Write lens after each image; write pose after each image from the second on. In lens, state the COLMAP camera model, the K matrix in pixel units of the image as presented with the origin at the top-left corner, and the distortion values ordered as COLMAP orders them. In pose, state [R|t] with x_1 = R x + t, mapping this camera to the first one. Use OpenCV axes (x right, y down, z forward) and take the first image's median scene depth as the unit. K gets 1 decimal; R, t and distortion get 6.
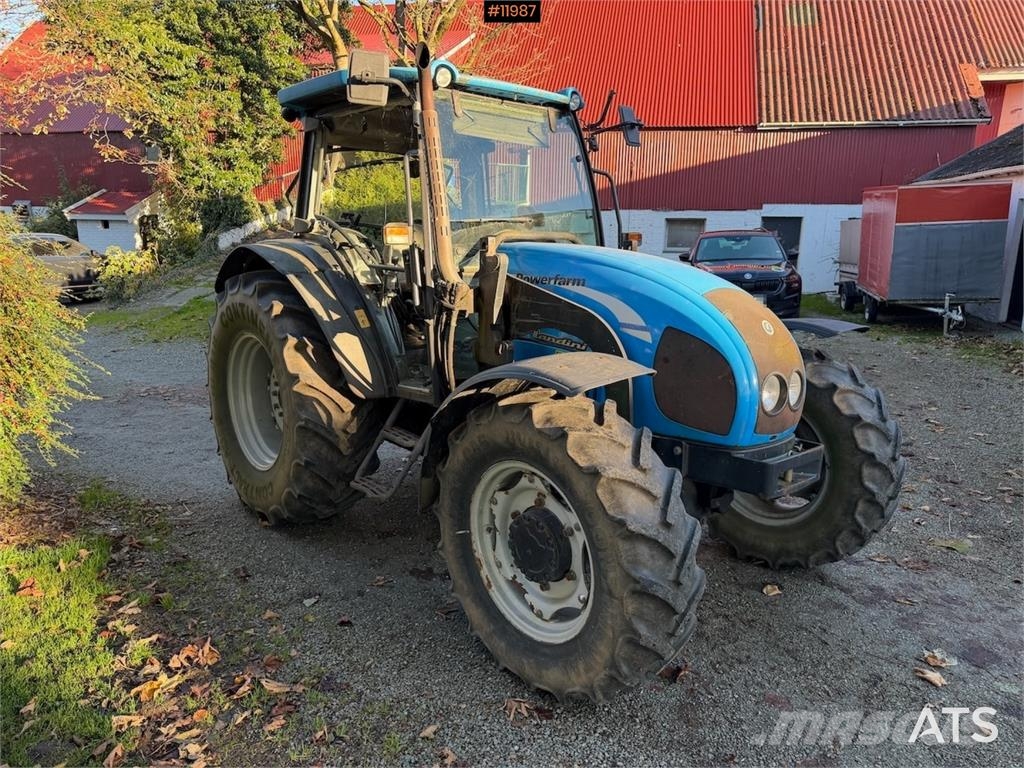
lens RADIAL K [[724.8, 0, 509.3], [0, 724.8, 386.7], [0, 0, 1]] dist [0.061128, -0.060977]
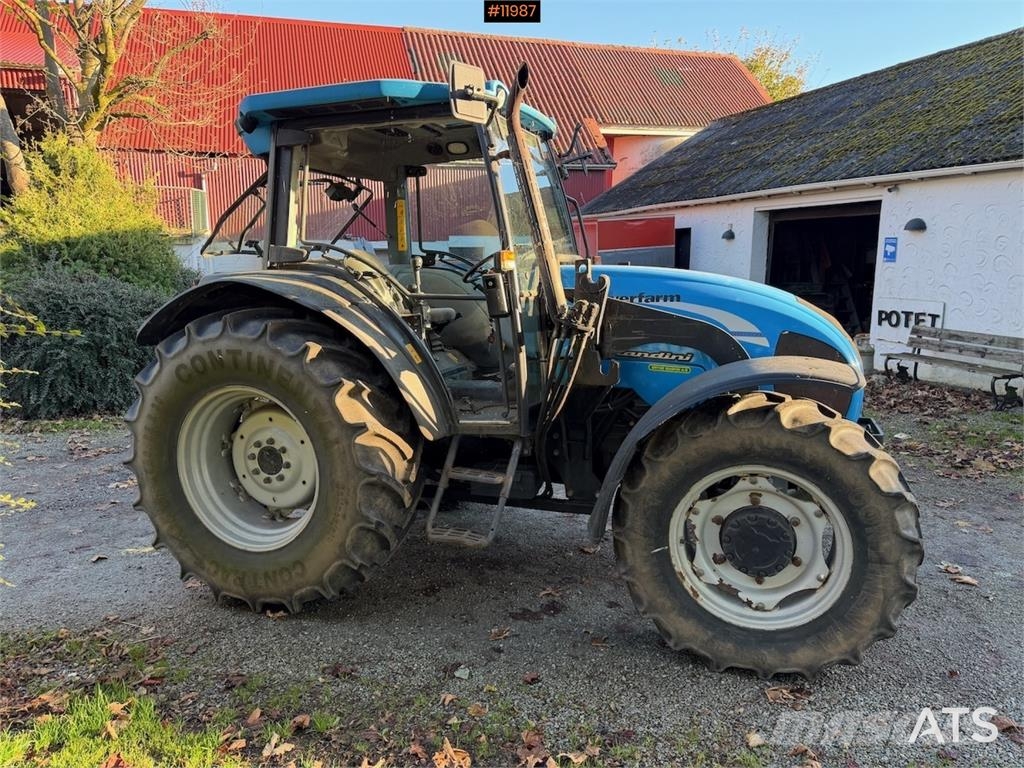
lens RADIAL K [[725.3, 0, 512.0], [0, 725.3, 384.0], [0, 0, 1]] dist [0.126724, -0.254219]
pose [[0.869062, -0.103500, 0.483755, -0.153015], [0.124958, 0.992087, -0.012228, -0.008507], [-0.478662, 0.071076, 0.875118, 0.042666]]
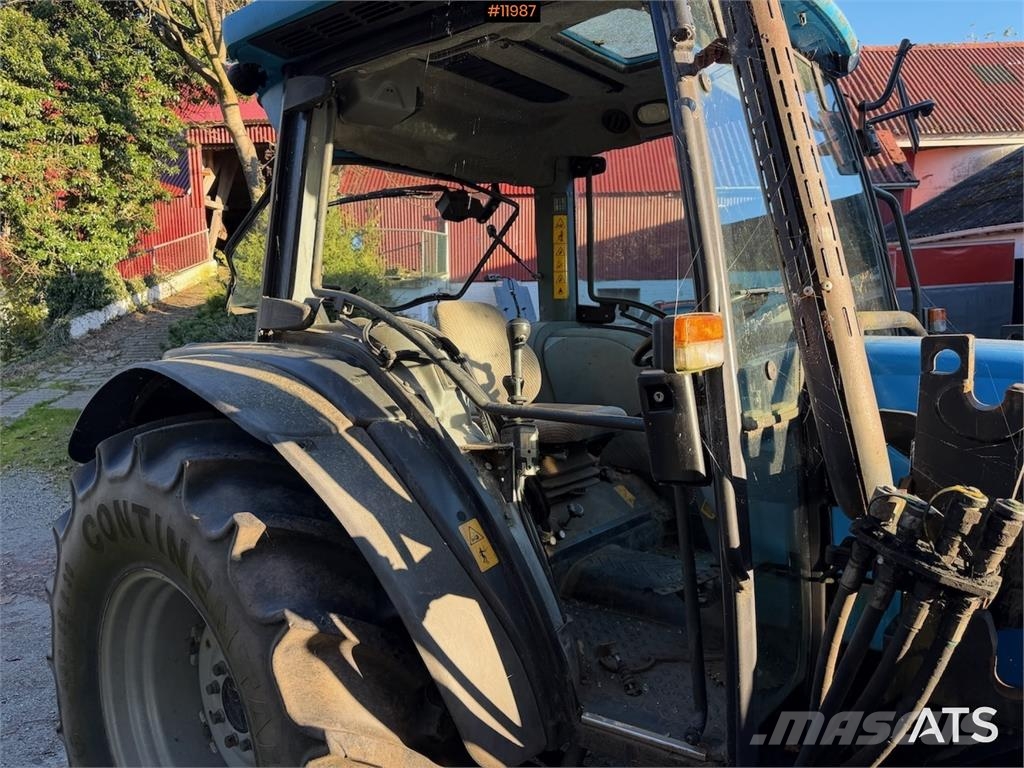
lens RADIAL K [[724.8, 0, 509.3], [0, 724.8, 386.7], [0, 0, 1]] dist [0.061128, -0.060977]
pose [[0.985792, -0.042964, 0.162383, -0.070053], [0.058415, 0.994080, -0.091607, -0.040224], [-0.157486, 0.099791, 0.982466, 0.172398]]
